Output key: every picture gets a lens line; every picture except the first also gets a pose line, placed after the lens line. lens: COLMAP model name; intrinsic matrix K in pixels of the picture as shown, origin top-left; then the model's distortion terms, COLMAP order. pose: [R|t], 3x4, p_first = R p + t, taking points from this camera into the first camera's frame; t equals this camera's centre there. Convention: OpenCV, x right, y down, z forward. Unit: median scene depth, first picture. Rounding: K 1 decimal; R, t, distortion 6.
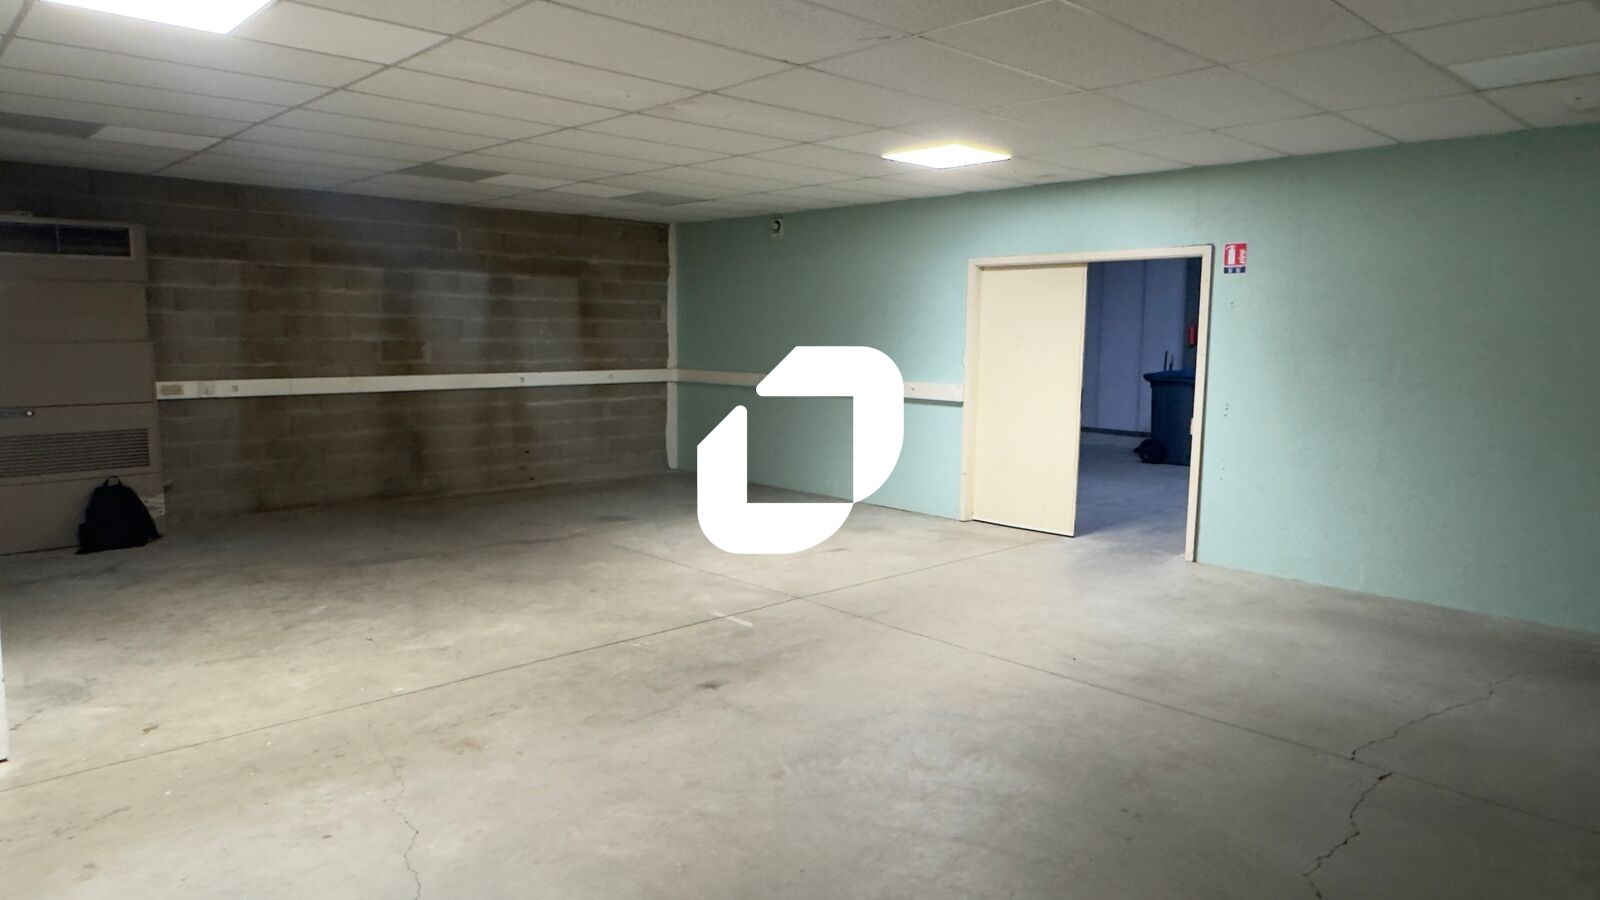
lens RADIAL K [[1017.3, 0, 800.0], [0, 1017.3, 450.0], [0, 0, 1]] dist [0.005292, 0.001055]
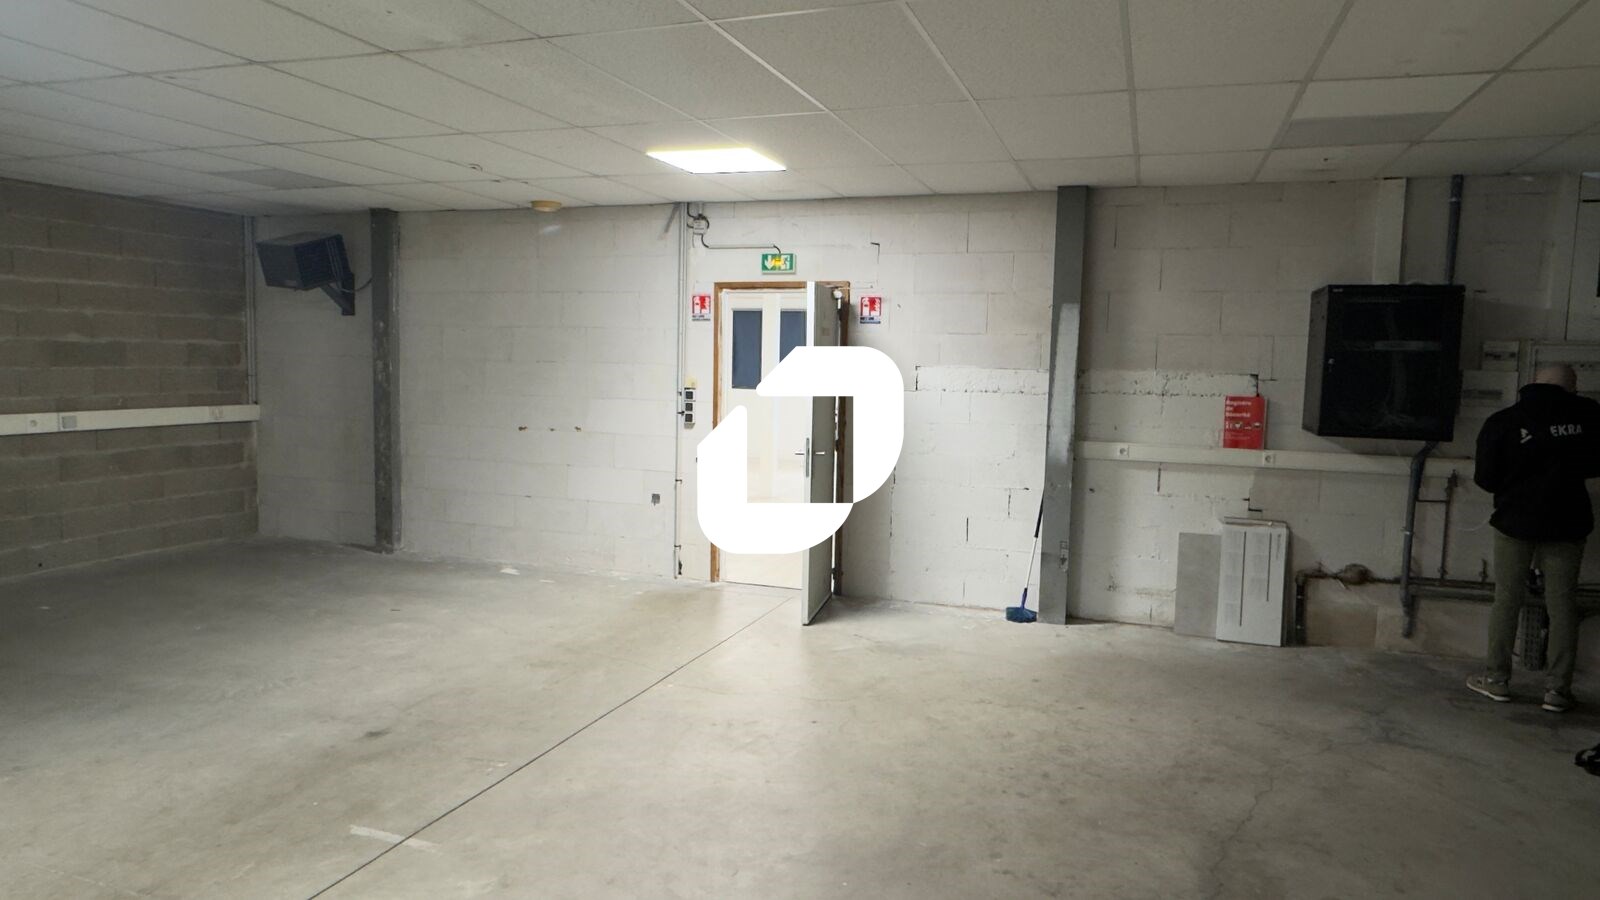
lens RADIAL K [[1017.3, 0, 800.0], [0, 1017.3, 450.0], [0, 0, 1]] dist [0.005292, 0.001055]
pose [[-0.891072, 0.009480, -0.453763, -0.011994], [-0.086862, 0.977739, 0.191002, -0.229416], [0.445473, 0.209611, -0.870412, 1.842268]]
